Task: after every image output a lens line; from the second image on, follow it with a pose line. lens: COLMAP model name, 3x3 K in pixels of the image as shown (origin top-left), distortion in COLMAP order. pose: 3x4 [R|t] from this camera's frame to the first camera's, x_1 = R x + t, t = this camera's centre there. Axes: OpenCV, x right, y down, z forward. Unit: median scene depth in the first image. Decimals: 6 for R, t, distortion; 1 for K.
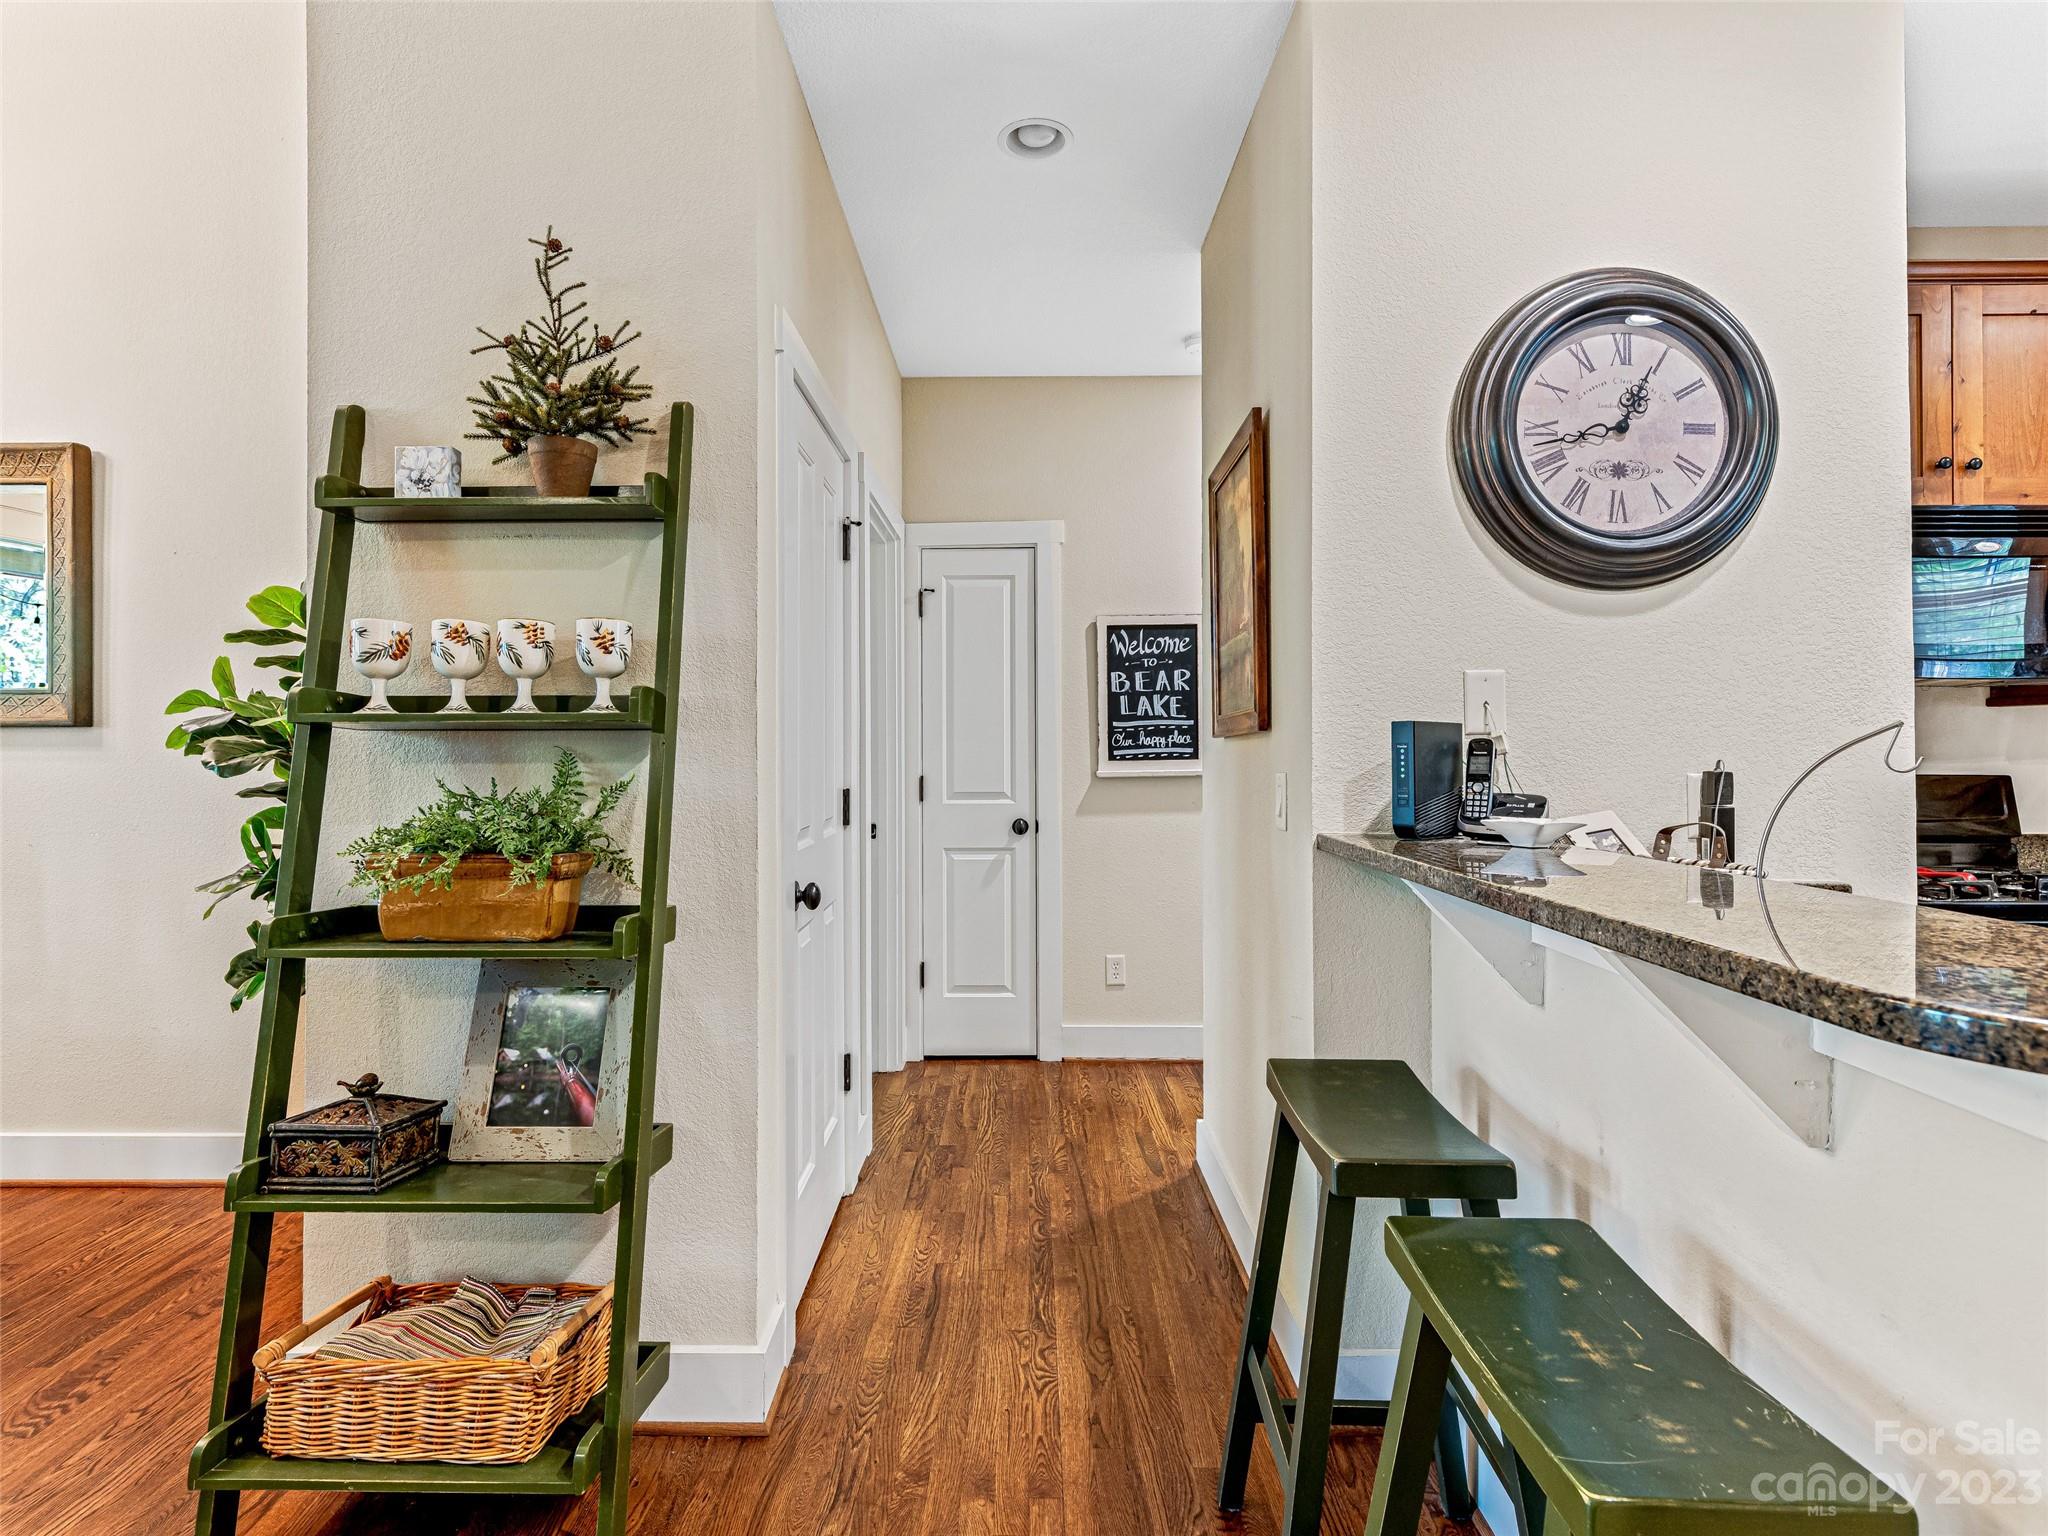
lens RADIAL K [[1046.8, 0, 1009.9], [0, 1046.8, 735.9], [0, 0, 1]] dist [0.002602, 0.000142]
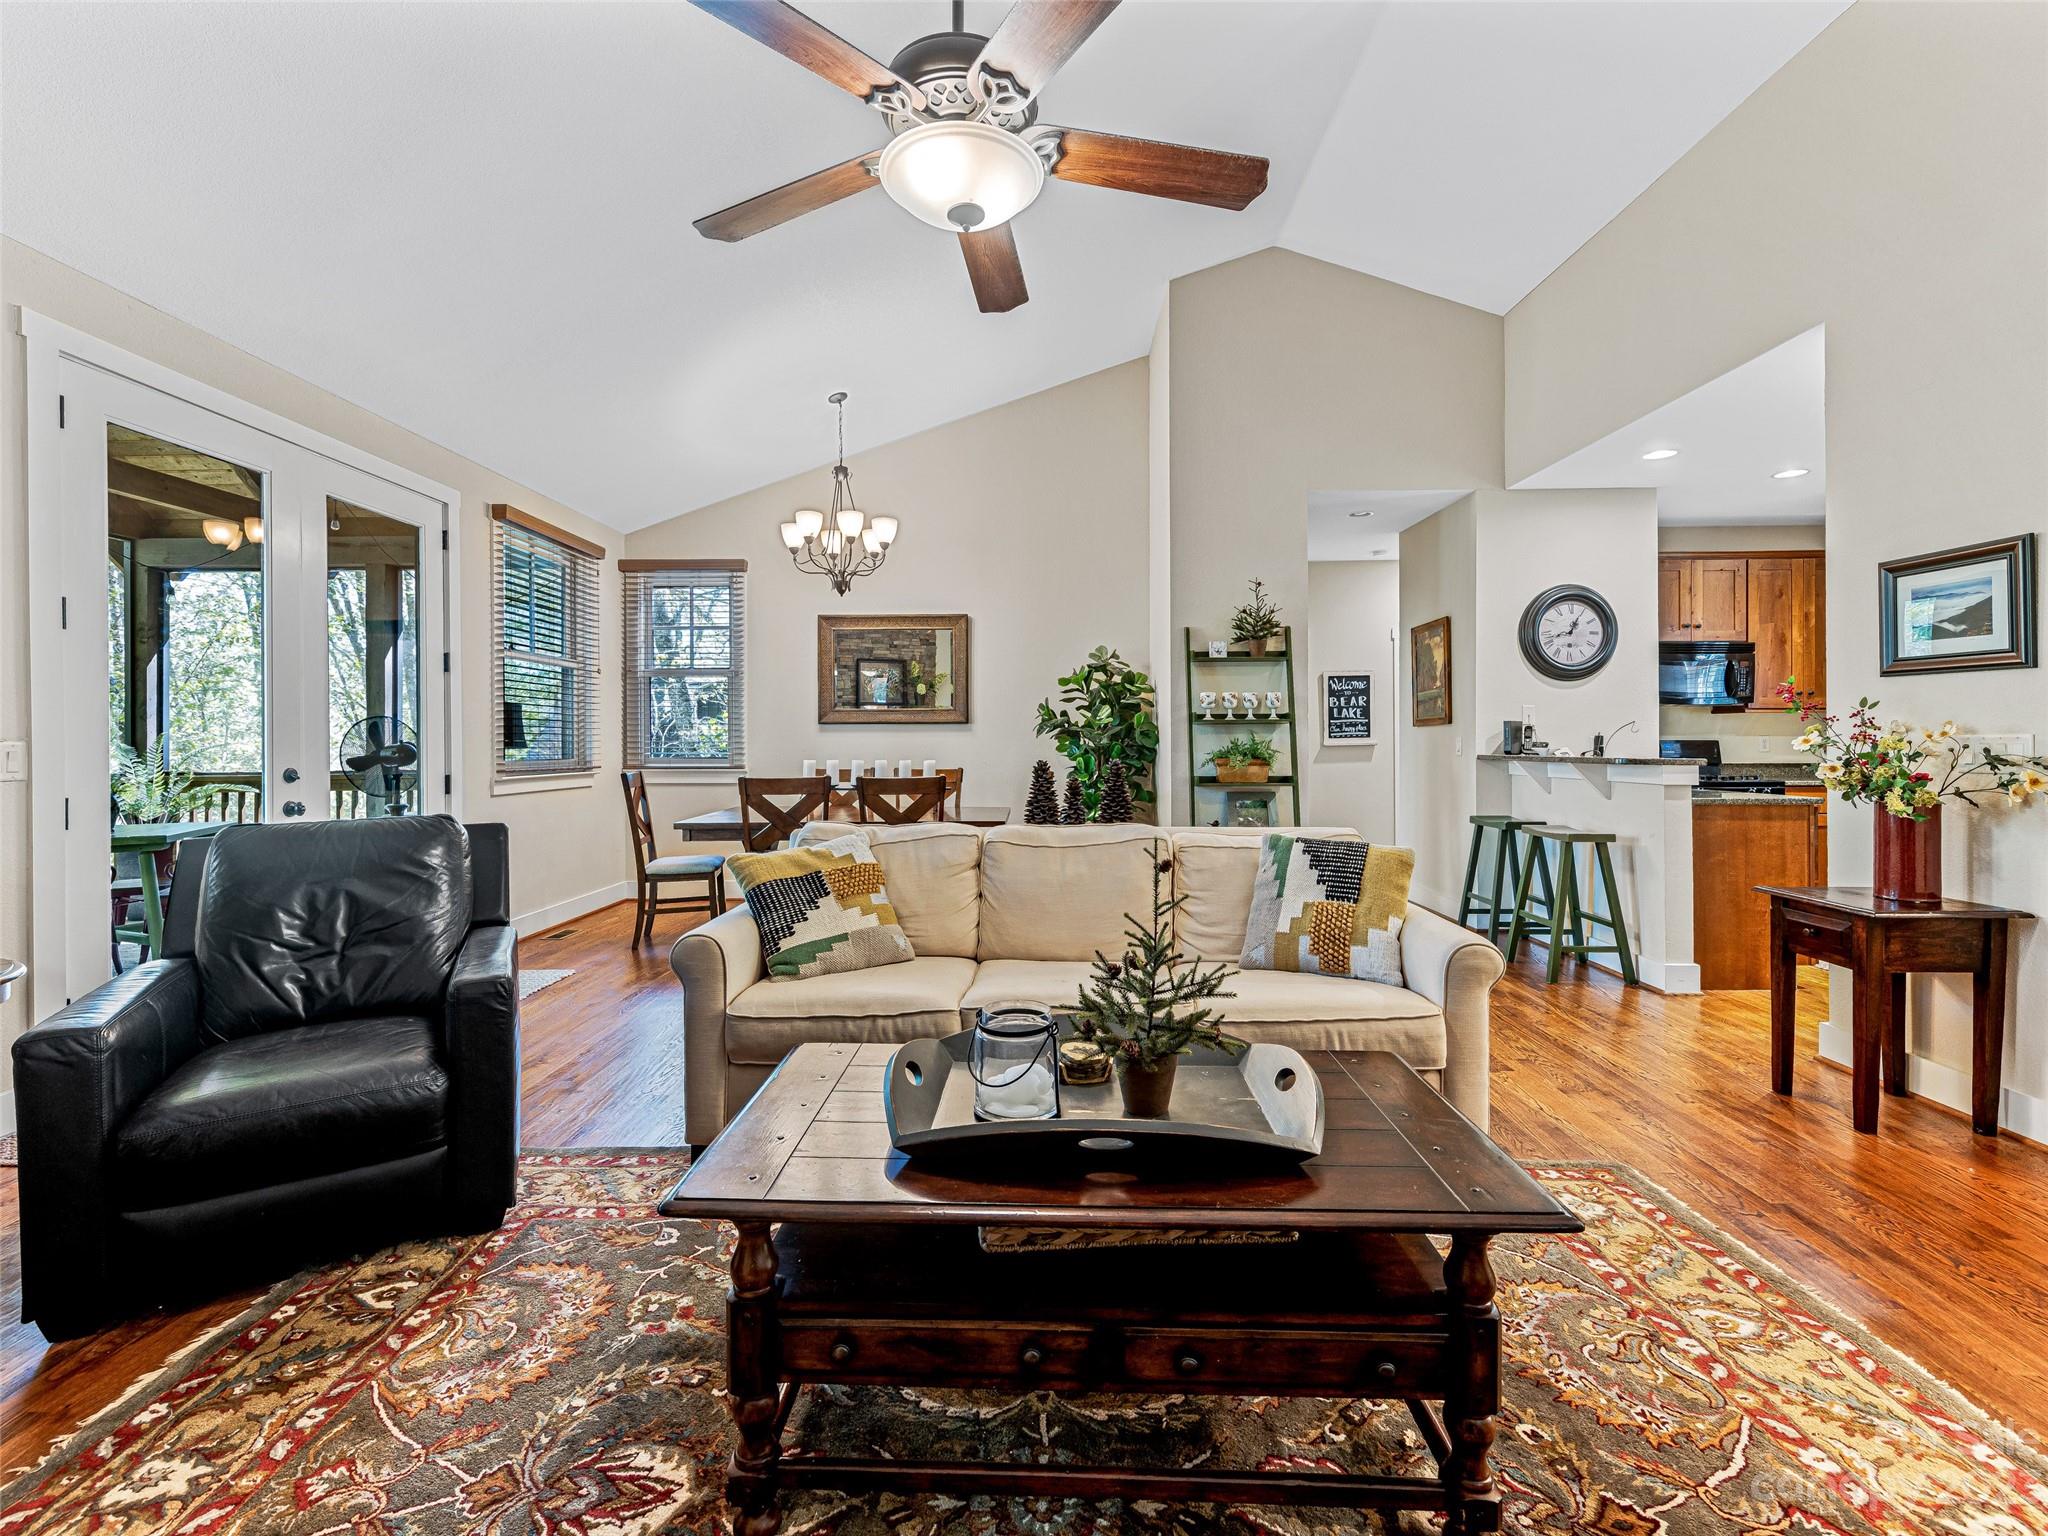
lens RADIAL K [[898.4, 0, 1022.9], [0, 898.4, 734.9], [0, 0, 1]] dist [0.008236, 0.000118]
pose [[0.999958, -0.002632, -0.008744, -1.136117], [0.002677, 0.999984, 0.005044, 0.012094], [0.008731, -0.005067, 0.999949, -1.887263]]
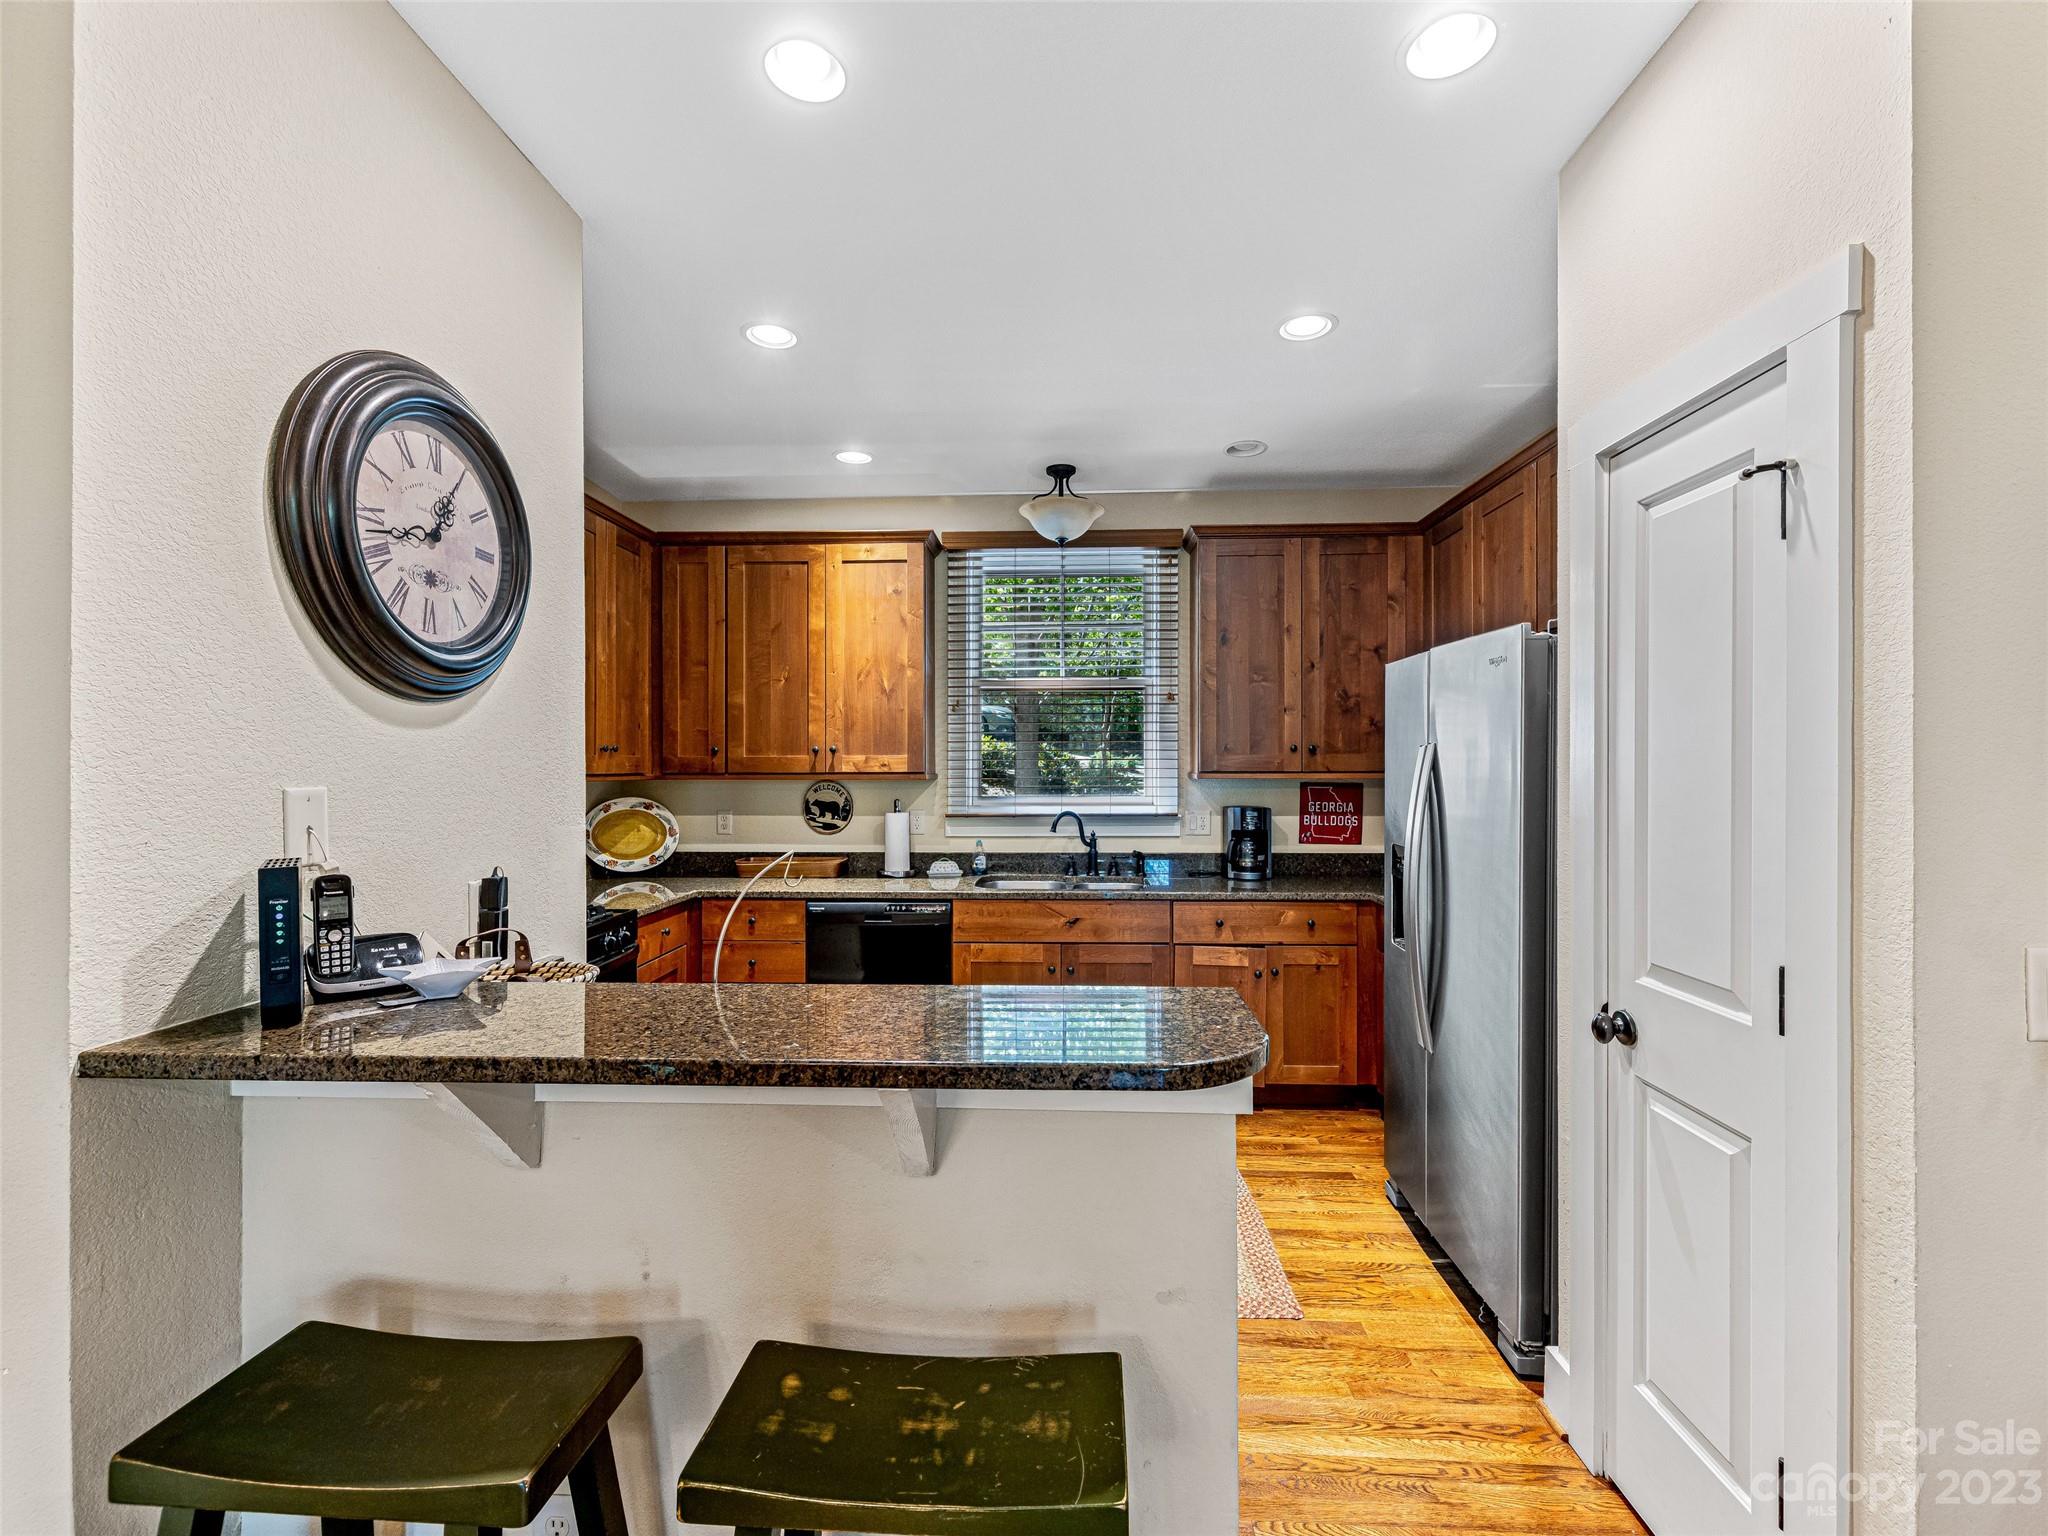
lens RADIAL K [[898.4, 0, 1031.8], [0, 898.4, 767.8], [0, 0, 1]] dist [0.008236, 0.000118]
pose [[0.030663, -0.001318, 0.999529, -0.236065], [-0.011683, 0.999930, 0.001677, -0.086728], [-0.999462, -0.011729, 0.030645, 0.417474]]
